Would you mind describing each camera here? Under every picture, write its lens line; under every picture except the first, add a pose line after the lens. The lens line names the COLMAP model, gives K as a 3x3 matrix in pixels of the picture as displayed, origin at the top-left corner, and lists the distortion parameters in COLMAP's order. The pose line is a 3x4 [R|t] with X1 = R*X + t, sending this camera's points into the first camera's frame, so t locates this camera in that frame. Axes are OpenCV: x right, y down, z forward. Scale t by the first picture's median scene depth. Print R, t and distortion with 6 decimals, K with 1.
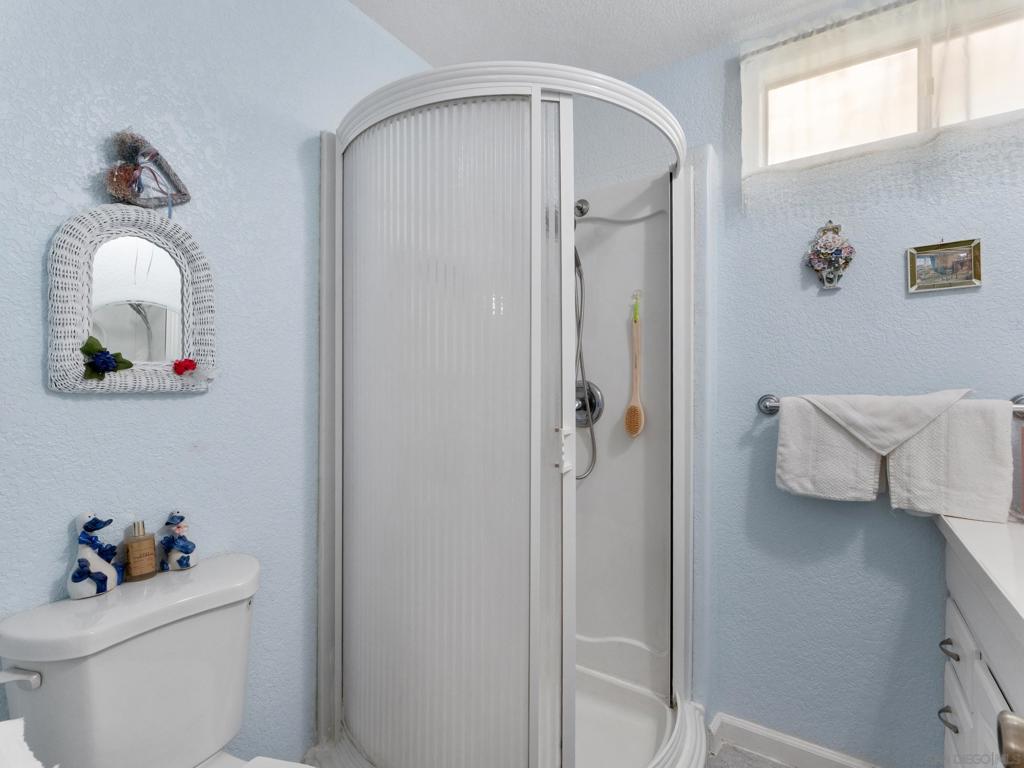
lens RADIAL K [[485.3, 0, 512.3], [0, 485.3, 386.7], [0, 0, 1]] dist [-0.014009, 0.000154]
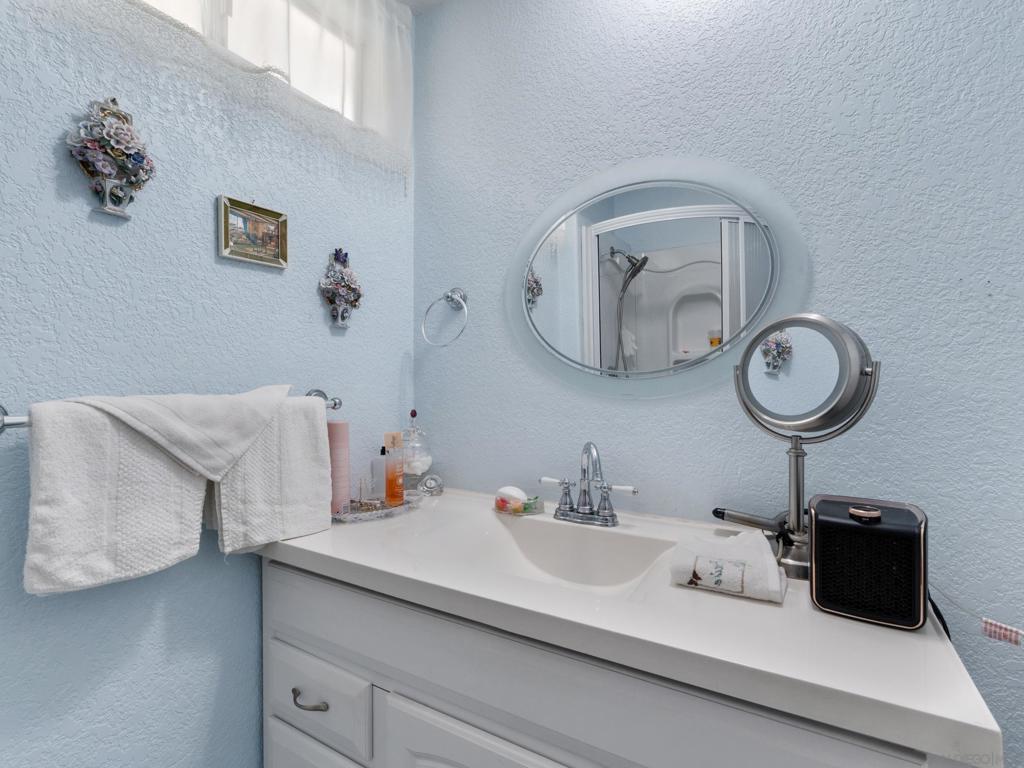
lens RADIAL K [[485.3, 0, 512.5], [0, 485.3, 382.1], [0, 0, 1]] dist [-0.014009, 0.000154]
pose [[-0.046525, 0.005319, 0.998903, 0.061431], [0.003291, 0.999981, -0.005172, 0.005477], [-0.998912, 0.003047, -0.046542, 0.590480]]
